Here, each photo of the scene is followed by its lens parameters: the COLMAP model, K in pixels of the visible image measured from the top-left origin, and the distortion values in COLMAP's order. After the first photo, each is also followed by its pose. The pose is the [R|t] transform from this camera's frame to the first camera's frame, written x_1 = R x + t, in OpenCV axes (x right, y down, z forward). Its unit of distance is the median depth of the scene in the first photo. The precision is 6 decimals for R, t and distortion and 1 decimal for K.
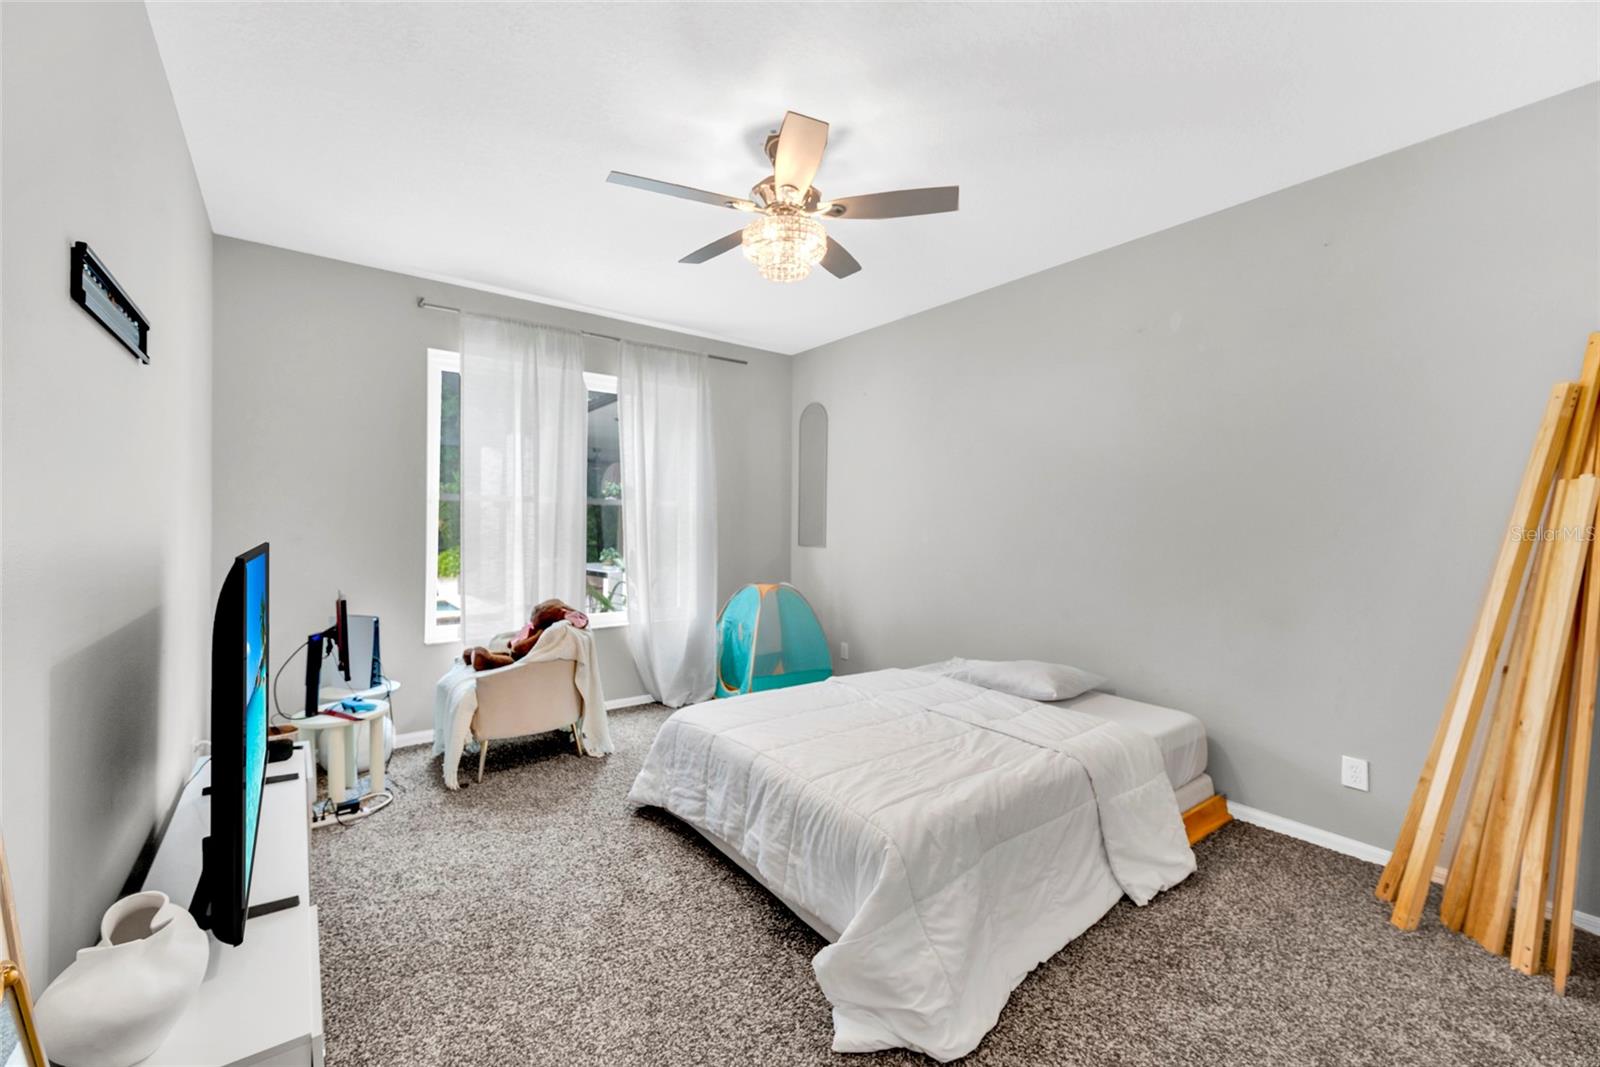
lens RADIAL K [[635.8, 0, 793.3], [0, 635.8, 533.0], [0, 0, 1]] dist [0.007630, -0.000428]
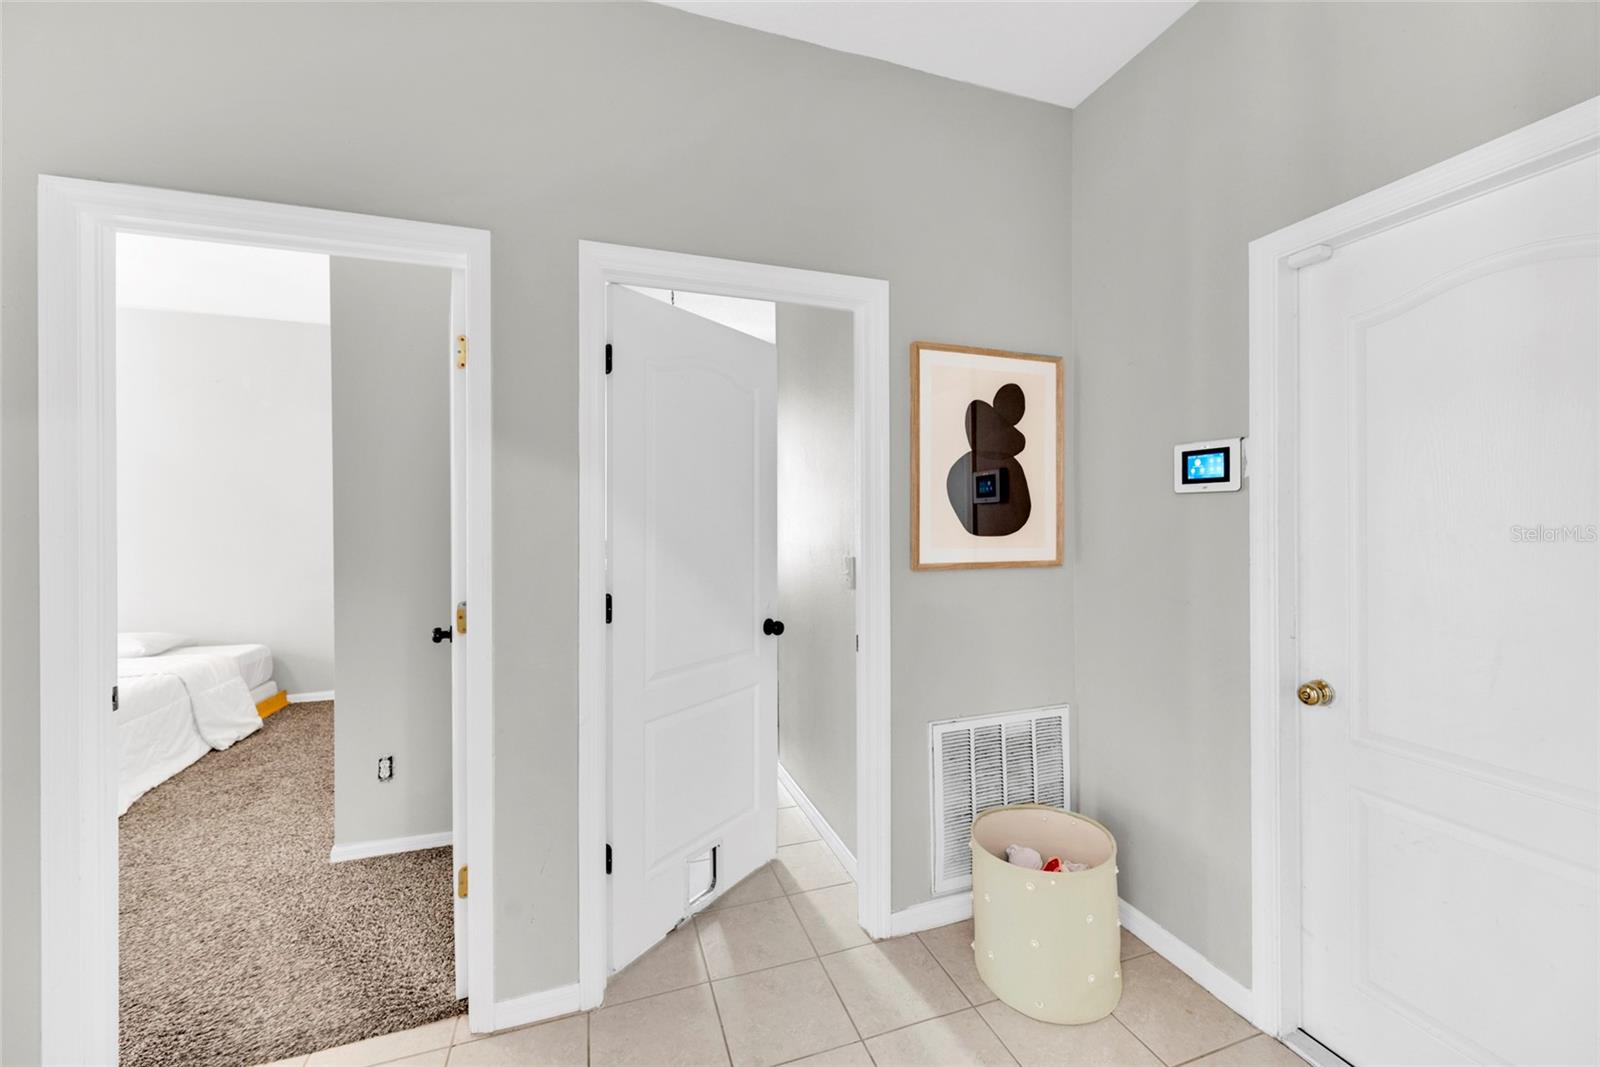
lens RADIAL K [[635.8, 0, 793.1], [0, 635.8, 527.3], [0, 0, 1]] dist [0.007630, -0.000428]
pose [[0.330565, -0.014973, 0.943665, -0.518148], [0.012962, 0.999852, 0.011323, 0.002770], [-0.943694, 0.008489, 0.330710, -0.934630]]
